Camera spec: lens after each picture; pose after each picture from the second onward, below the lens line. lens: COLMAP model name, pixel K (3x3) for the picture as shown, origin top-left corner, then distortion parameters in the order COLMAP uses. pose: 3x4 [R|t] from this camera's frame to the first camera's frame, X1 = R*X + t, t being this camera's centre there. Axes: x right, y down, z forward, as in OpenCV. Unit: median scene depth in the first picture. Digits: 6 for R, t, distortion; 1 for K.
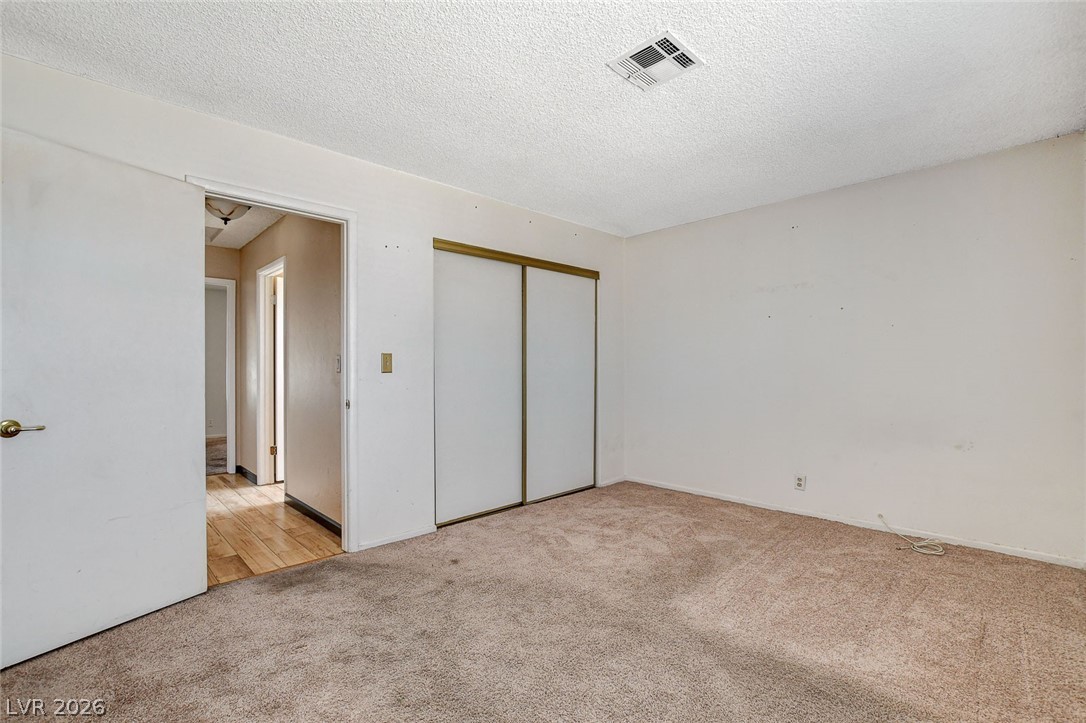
lens RADIAL K [[491.9, 0, 540.1], [0, 491.9, 363.6], [0, 0, 1]] dist [-0.017558, 0.000428]
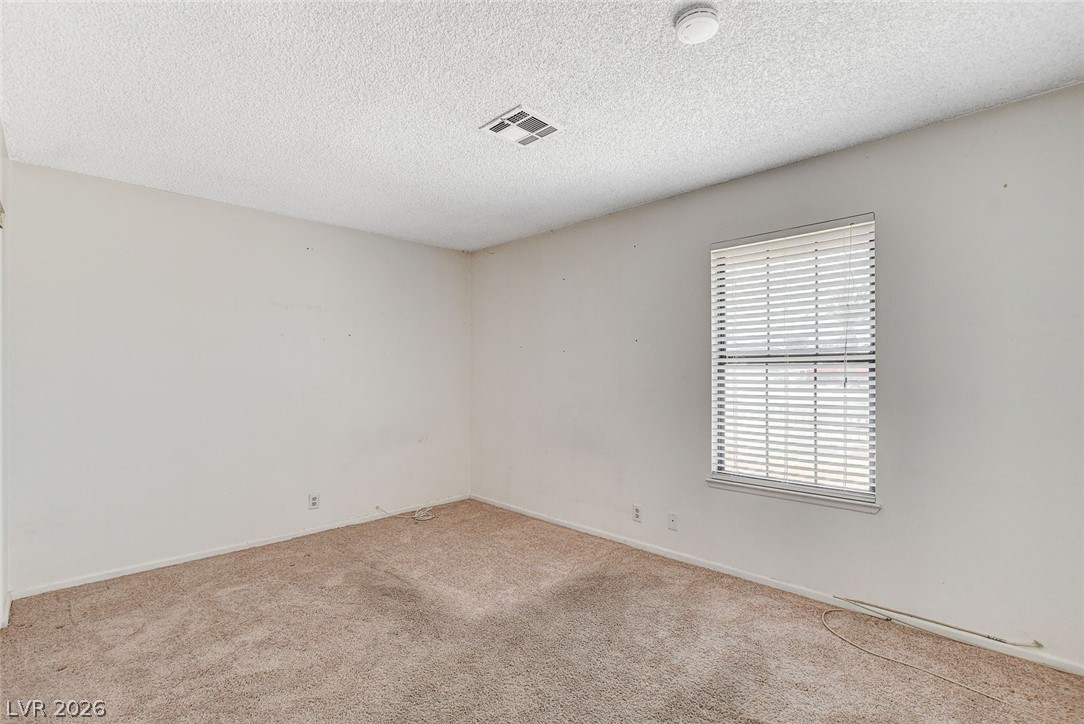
lens RADIAL K [[497.2, 0, 545.9], [0, 497.2, 366.2], [0, 0, 1]] dist [-0.021963, -0.000464]
pose [[-0.039121, 0.013748, 0.999140, -0.568825], [-0.006064, 0.999884, -0.013995, -0.029034], [-0.999216, -0.006606, -0.039033, 0.620035]]
